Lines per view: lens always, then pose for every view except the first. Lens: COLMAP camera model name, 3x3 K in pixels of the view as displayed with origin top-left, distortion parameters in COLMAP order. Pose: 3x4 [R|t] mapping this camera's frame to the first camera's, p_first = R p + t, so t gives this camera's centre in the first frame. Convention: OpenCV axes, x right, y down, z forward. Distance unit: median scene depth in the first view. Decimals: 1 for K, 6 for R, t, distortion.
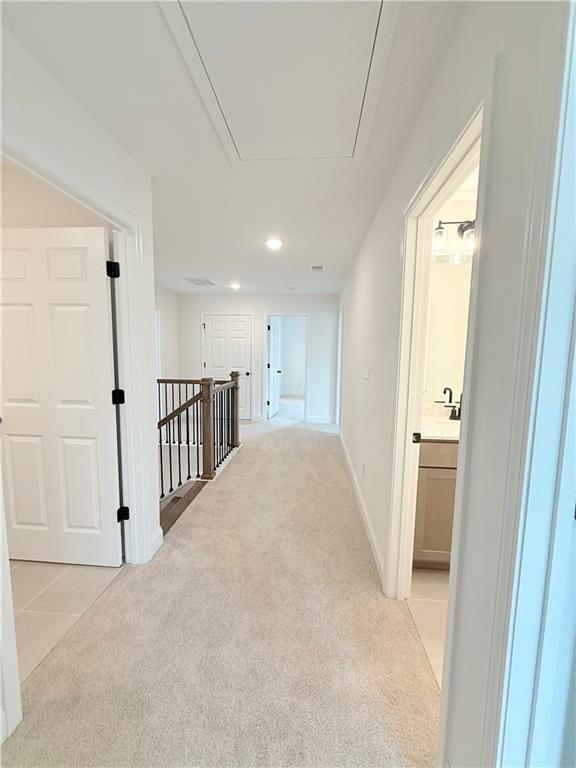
lens RADIAL K [[304.4, 0, 288.0], [0, 304.4, 384.0], [0, 0, 1]] dist [0.000242, 0.000039]
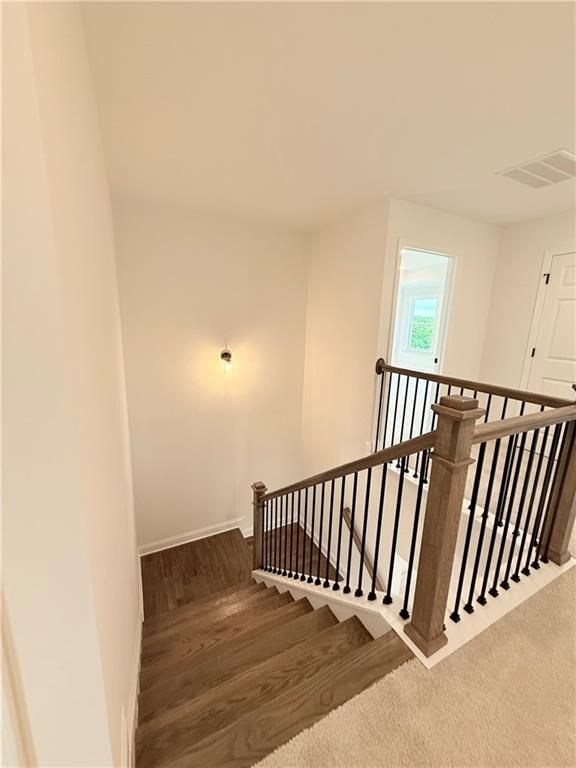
lens RADIAL K [[304.4, 0, 288.0], [0, 304.4, 384.0], [0, 0, 1]] dist [0.000242, 0.000039]
pose [[0.527971, 0.169207, -0.832235, -0.073942], [-0.107290, 0.985389, 0.132281, -0.056103], [0.842458, 0.019450, 0.538411, 0.590237]]
